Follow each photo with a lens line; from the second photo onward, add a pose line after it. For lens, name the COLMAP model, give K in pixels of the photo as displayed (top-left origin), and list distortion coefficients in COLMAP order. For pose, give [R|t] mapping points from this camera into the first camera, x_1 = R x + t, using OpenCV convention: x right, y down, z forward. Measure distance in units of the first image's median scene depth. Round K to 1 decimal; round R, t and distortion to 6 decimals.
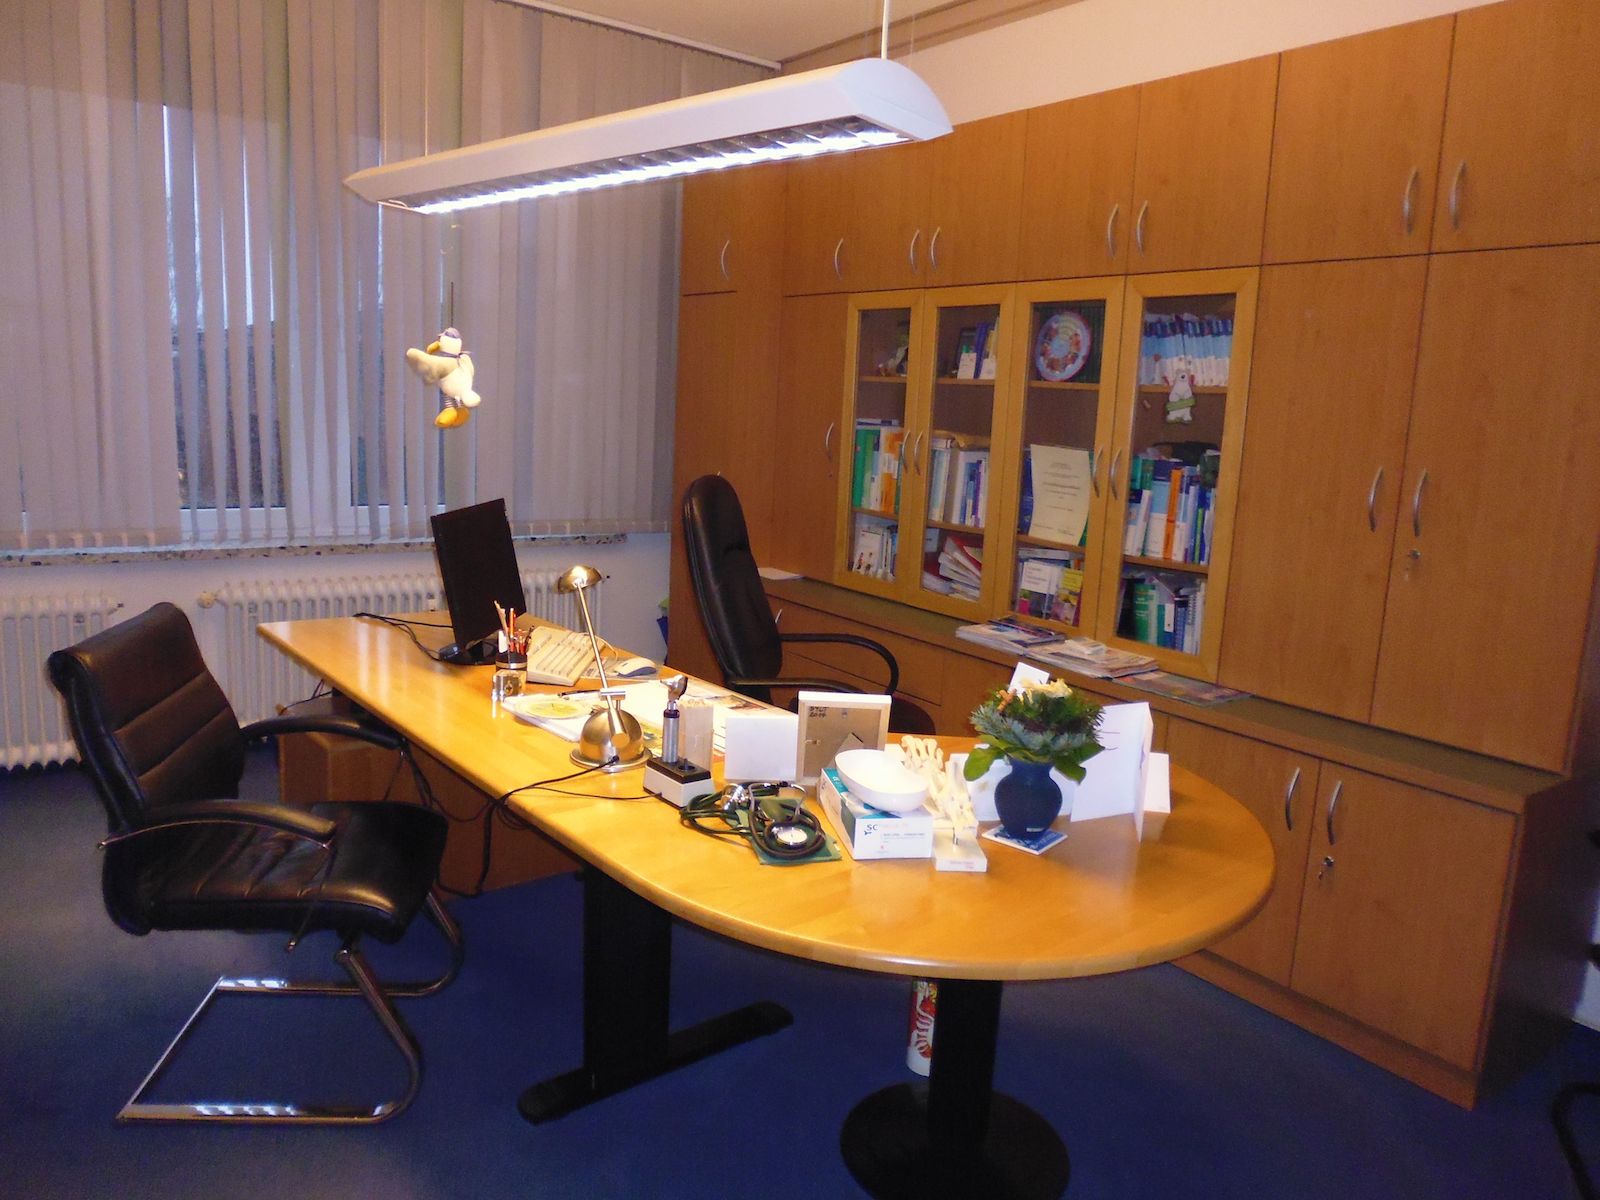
lens RADIAL K [[1217.6, 0, 800.0], [0, 1217.6, 600.0], [0, 0, 1]] dist [0.002783, 0.010342]
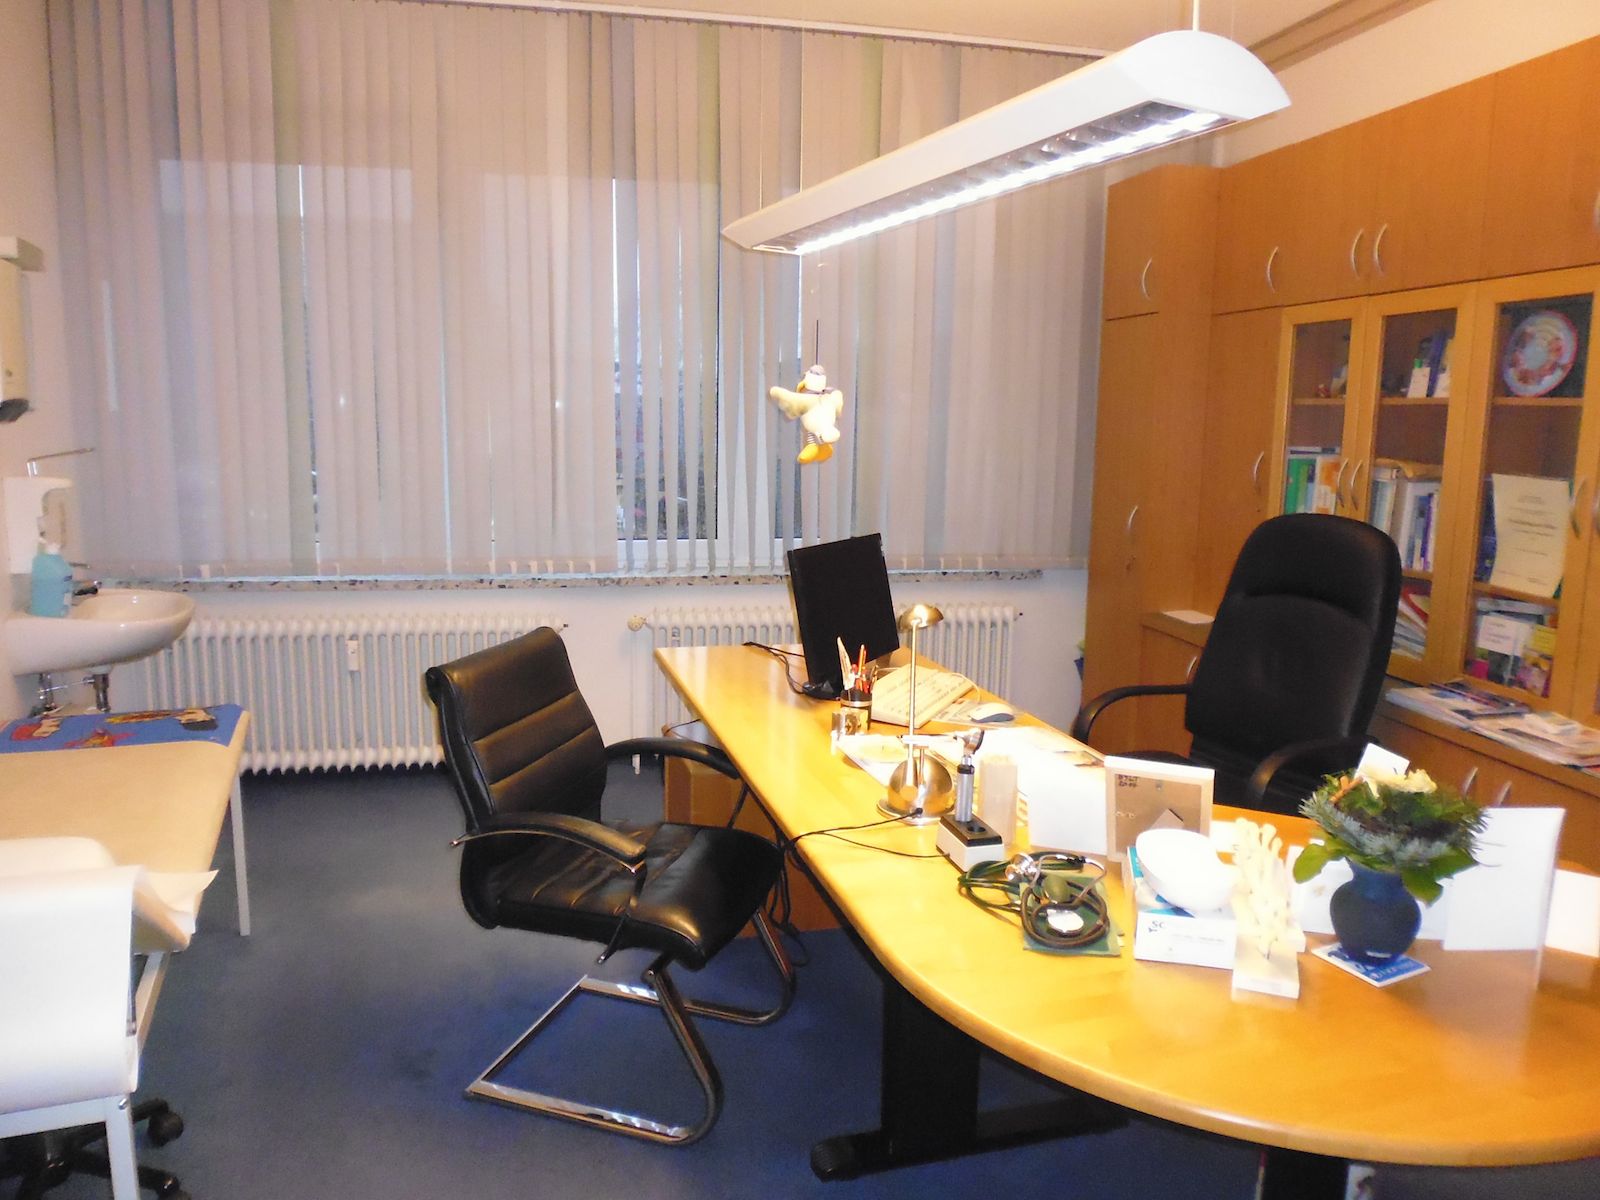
lens RADIAL K [[1211.0, 0, 800.0], [0, 1211.0, 600.0], [0, 0, 1]] dist [-0.008483, 0.009146]
pose [[0.917212, 0.030784, -0.397207, 0.107977], [-0.041053, 0.999006, -0.017374, -0.010742], [0.396278, 0.032242, 0.917564, 0.077852]]
